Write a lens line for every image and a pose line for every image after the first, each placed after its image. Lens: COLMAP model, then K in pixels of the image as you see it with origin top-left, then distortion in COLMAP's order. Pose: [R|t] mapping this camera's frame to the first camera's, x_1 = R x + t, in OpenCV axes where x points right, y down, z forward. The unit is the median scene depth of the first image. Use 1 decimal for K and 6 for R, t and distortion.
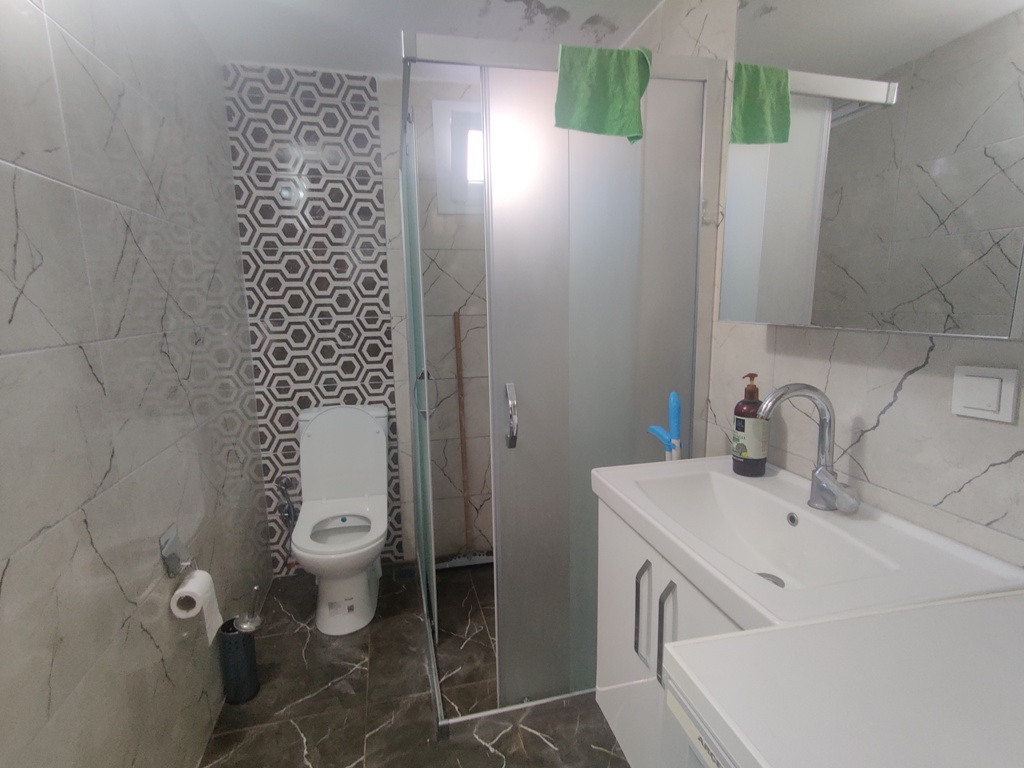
lens RADIAL K [[506.2, 0, 514.0], [0, 506.2, 384.5], [0, 0, 1]] dist [0.000355, 0.009045]
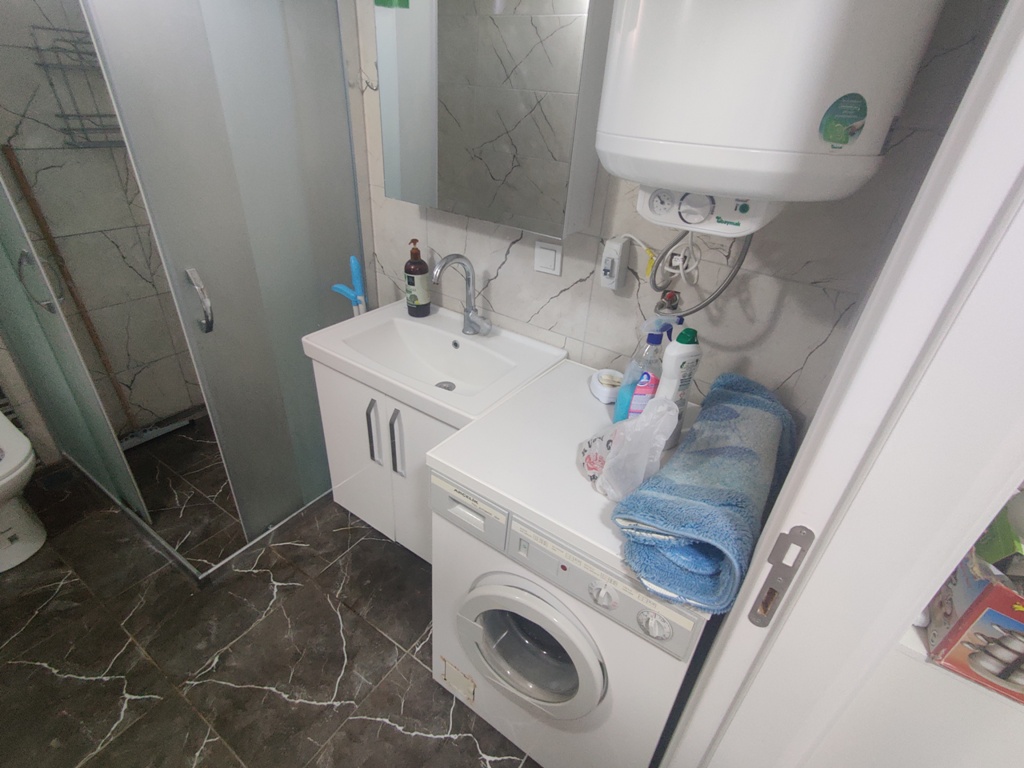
lens RADIAL K [[506.2, 0, 514.0], [0, 506.2, 384.5], [0, 0, 1]] dist [0.000355, 0.009045]
pose [[0.741568, -0.290609, 0.604668, -0.226396], [0.034207, 0.916515, 0.398534, -0.186511], [-0.670005, -0.274856, 0.689599, -0.158529]]
